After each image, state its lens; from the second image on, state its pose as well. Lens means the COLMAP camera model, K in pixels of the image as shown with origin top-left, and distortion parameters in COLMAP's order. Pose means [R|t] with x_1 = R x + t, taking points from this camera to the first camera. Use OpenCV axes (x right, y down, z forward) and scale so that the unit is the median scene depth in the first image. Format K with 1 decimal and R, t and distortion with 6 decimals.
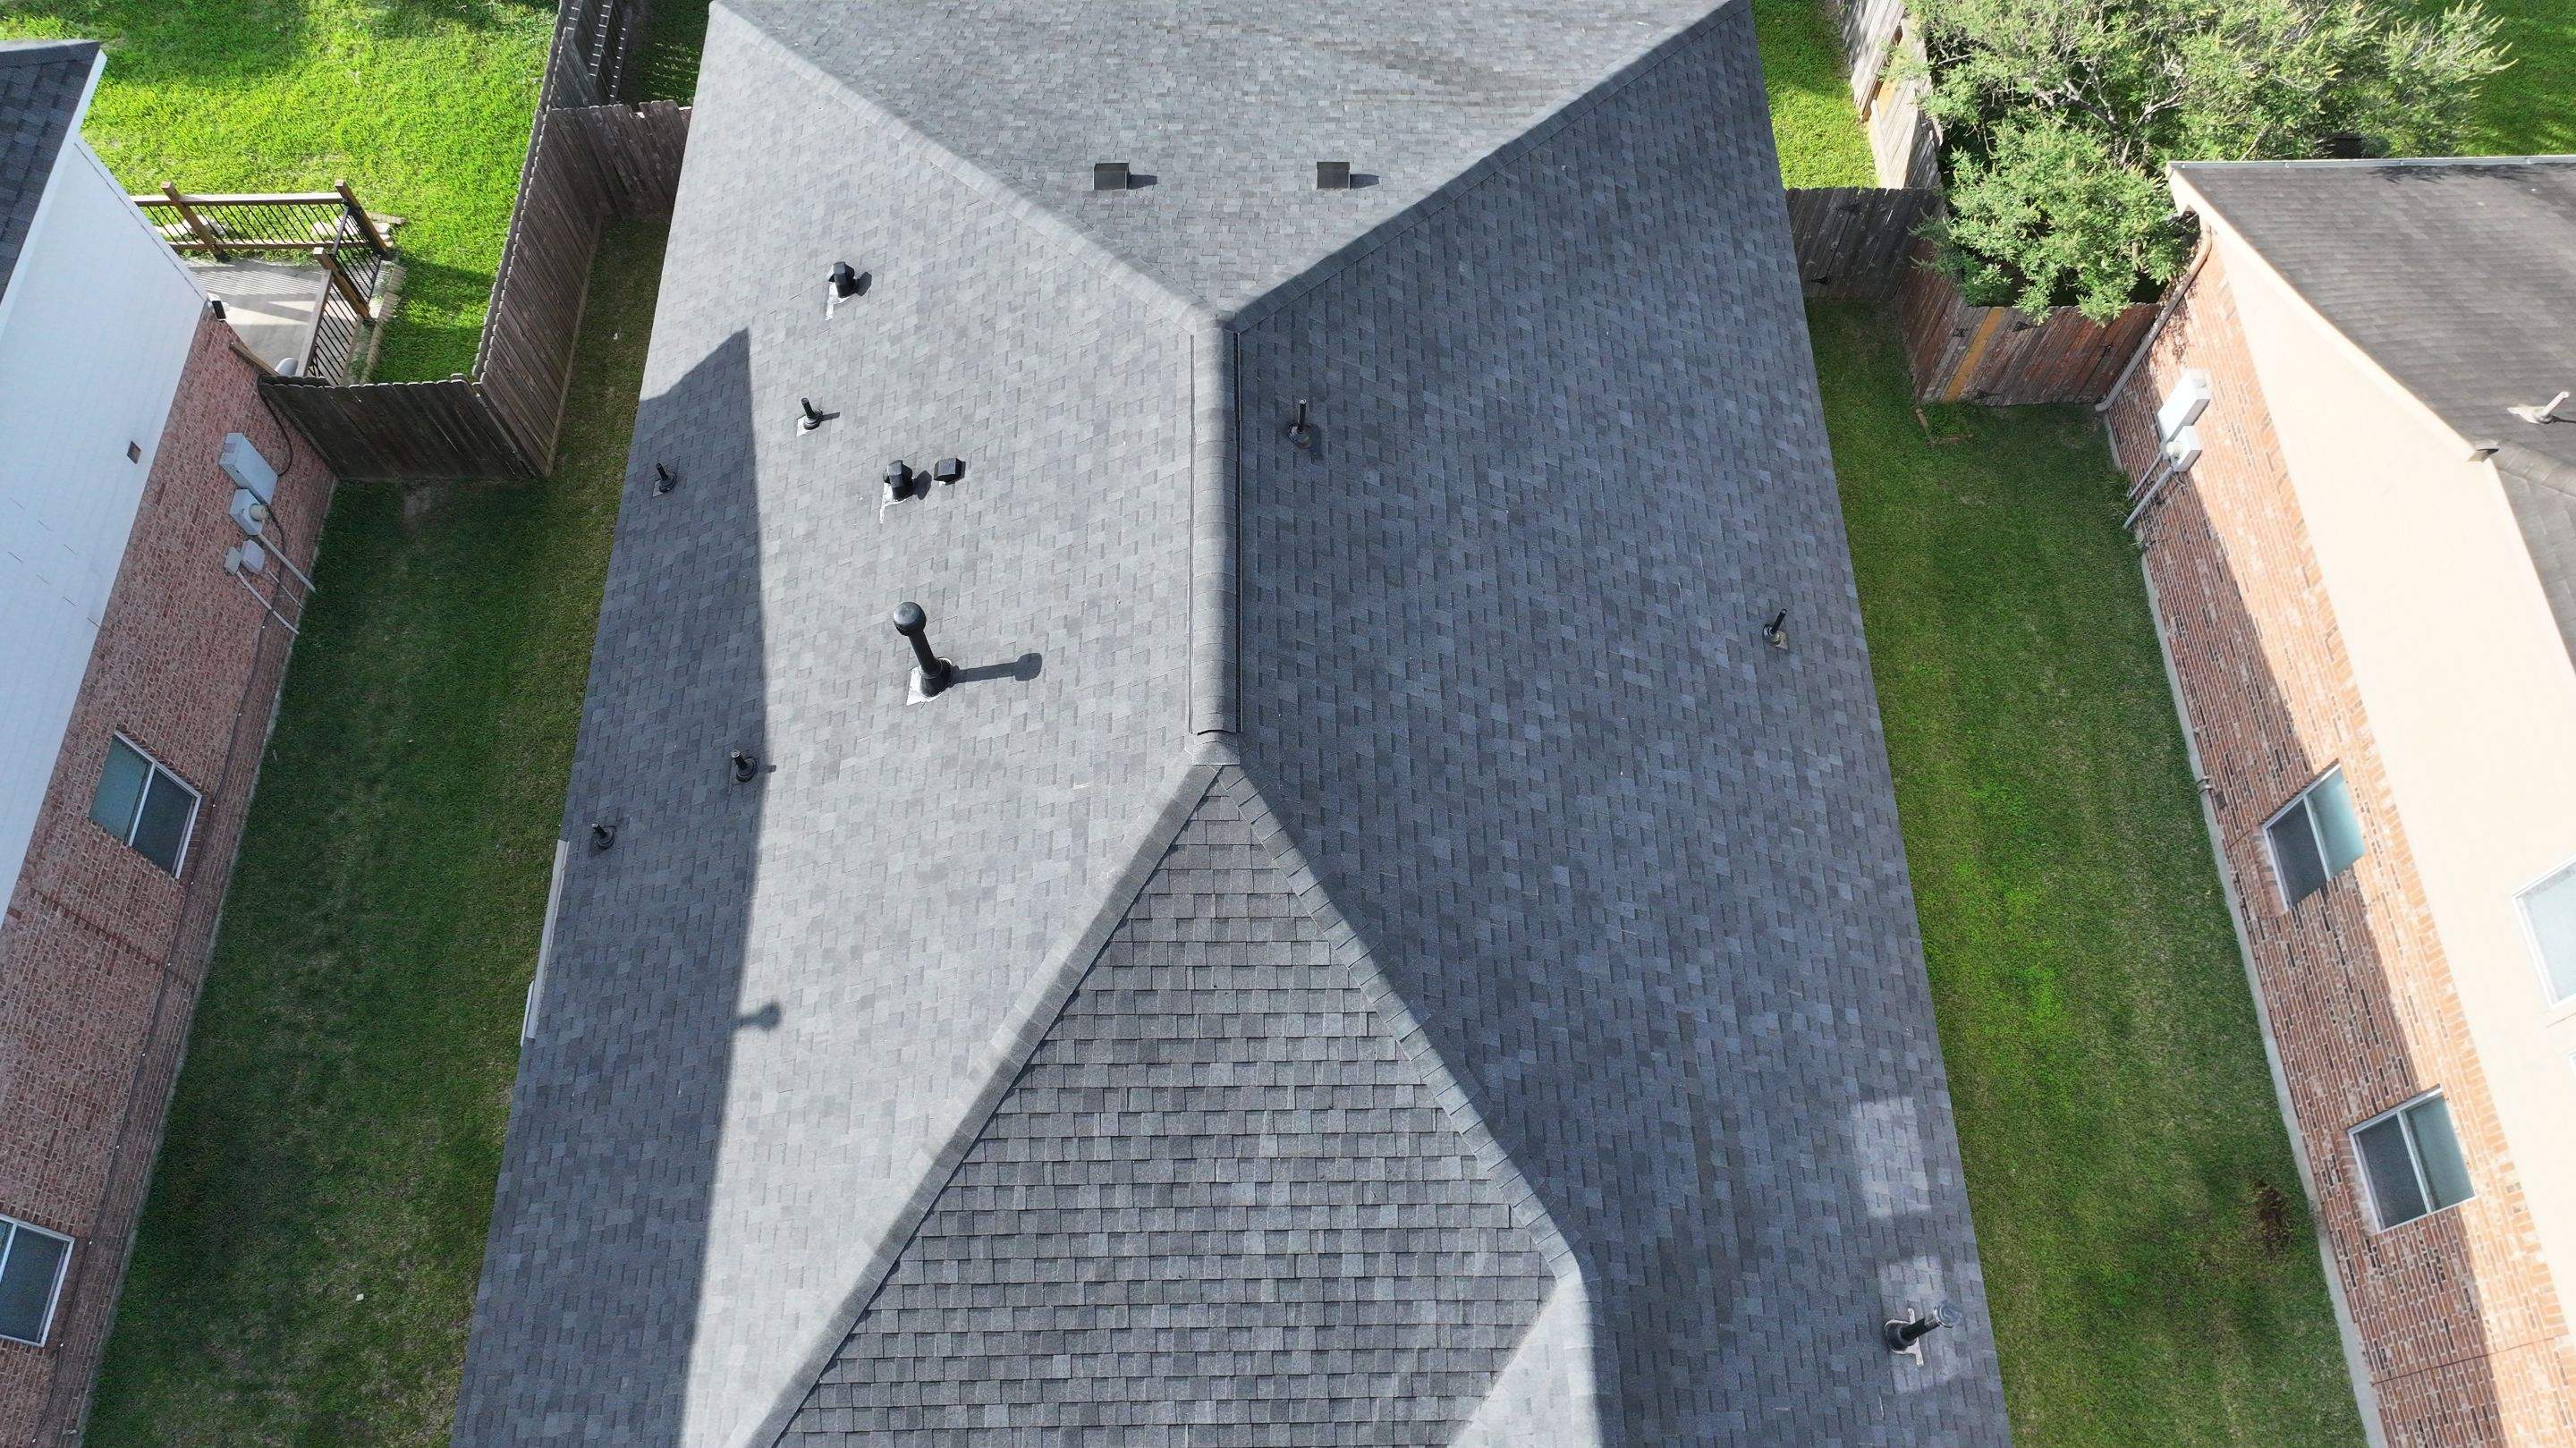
lens RADIAL K [[1804.7, 0, 1287.3], [0, 1804.7, 721.8], [0, 0, 1]] dist [-0.001779, 0.017088]
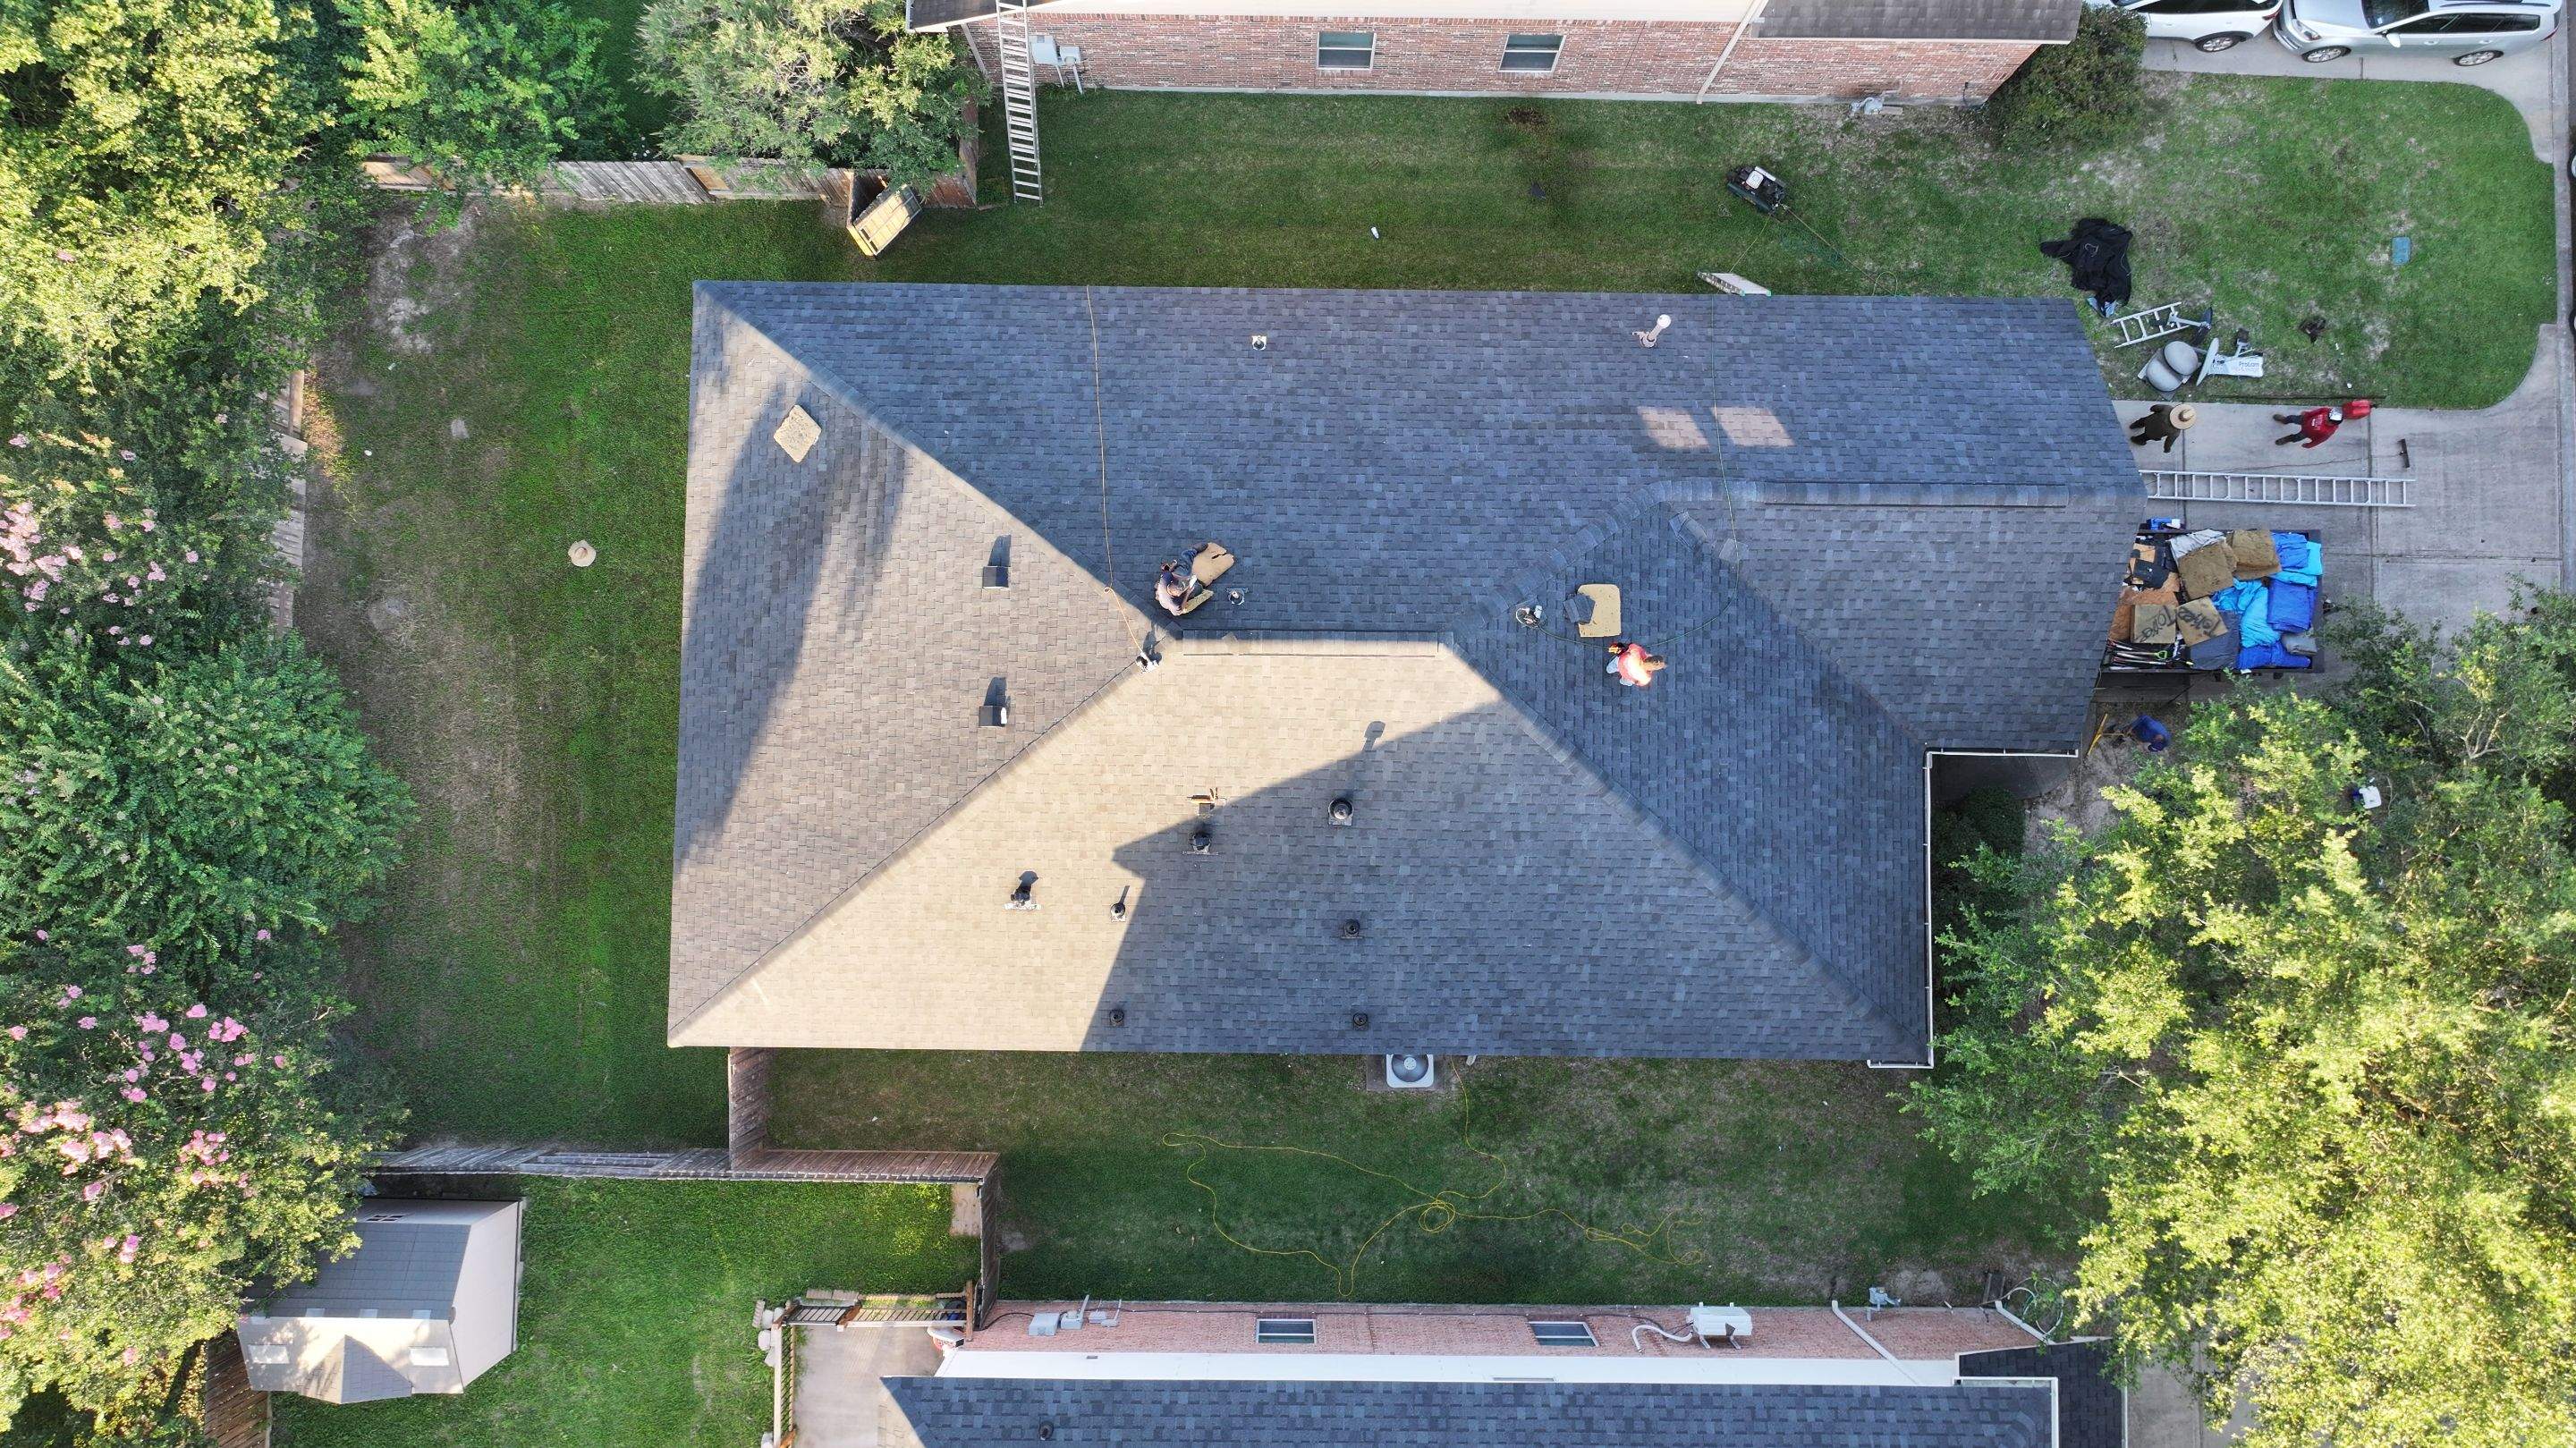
lens RADIAL K [[1804.7, 0, 1295.1], [0, 1804.7, 719.2], [0, 0, 1]] dist [-0.001779, 0.017088]
pose [[0.026645, -0.998134, 0.054935, -0.170943], [0.889365, 0.048761, 0.454591, -0.745606], [-0.456422, 0.036745, 0.889005, -0.500933]]
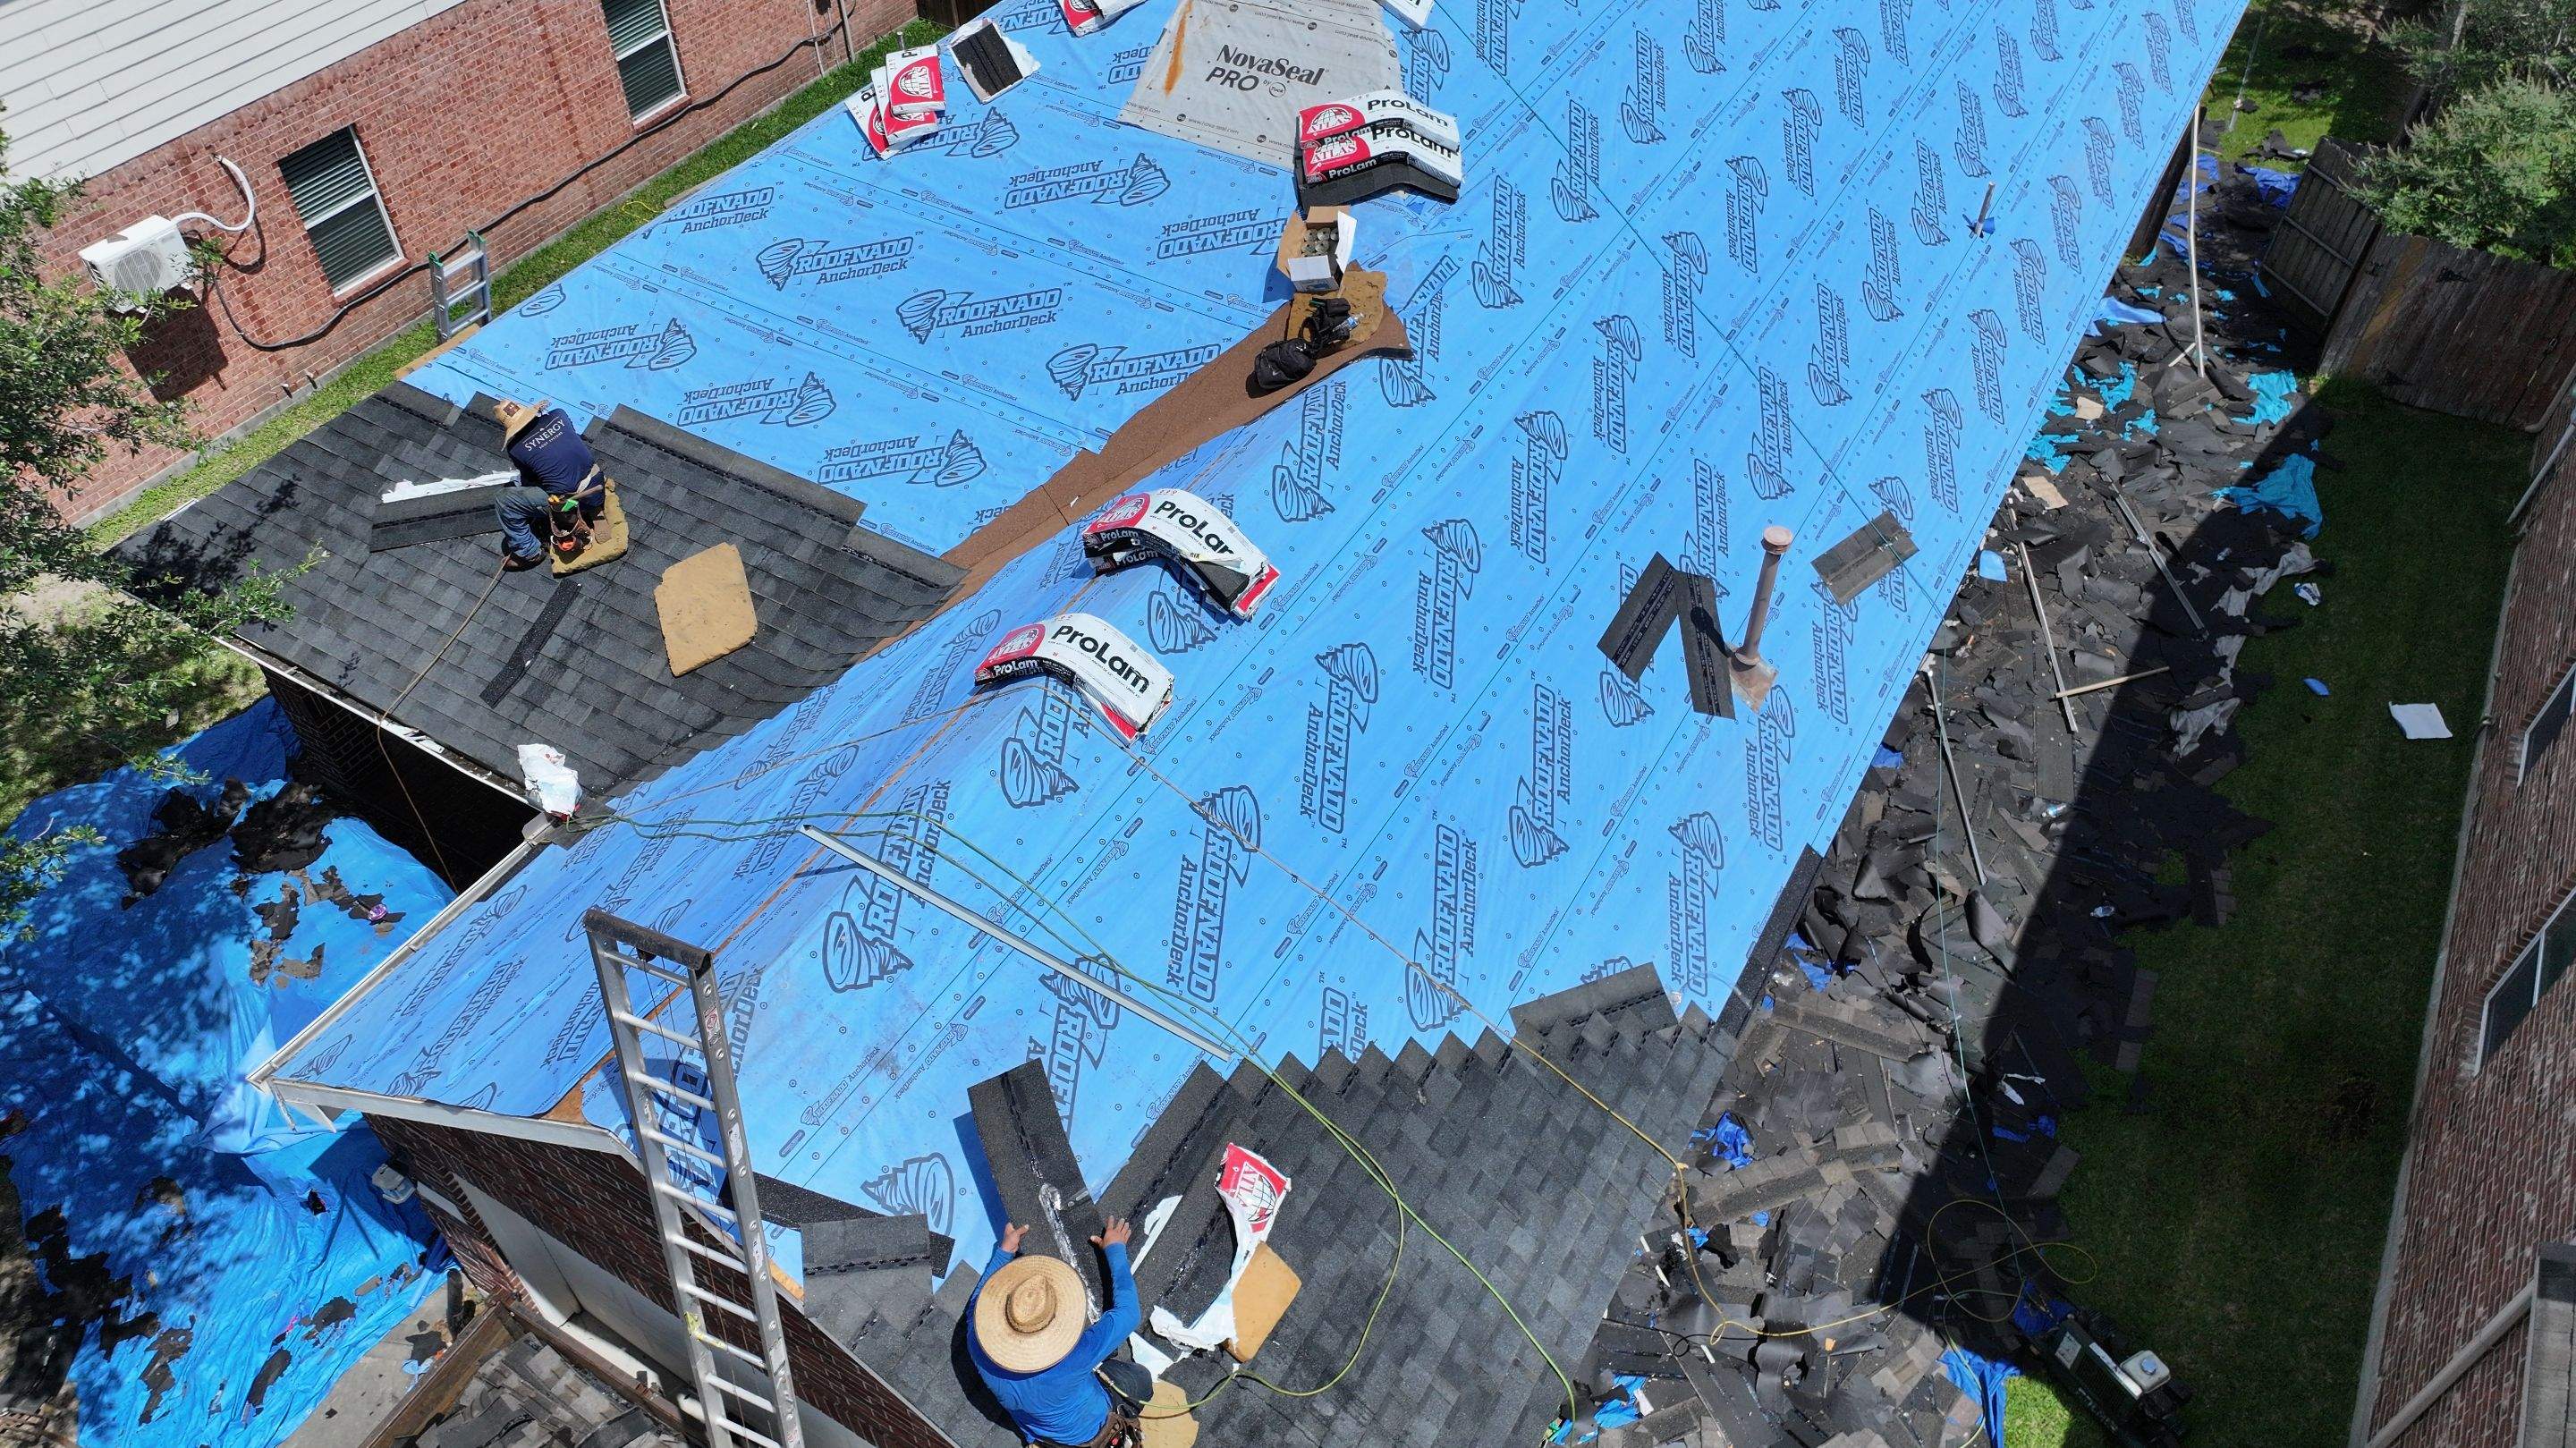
lens RADIAL K [[1804.7, 0, 1283.7], [0, 1804.7, 720.0], [0, 0, 1]] dist [-0.001779, 0.017088]
pose [[0.854105, 0.373547, -0.361895, 0.380514], [-0.465603, 0.859235, -0.211964, 0.520039], [0.231774, 0.349539, 0.907801, 0.140428]]
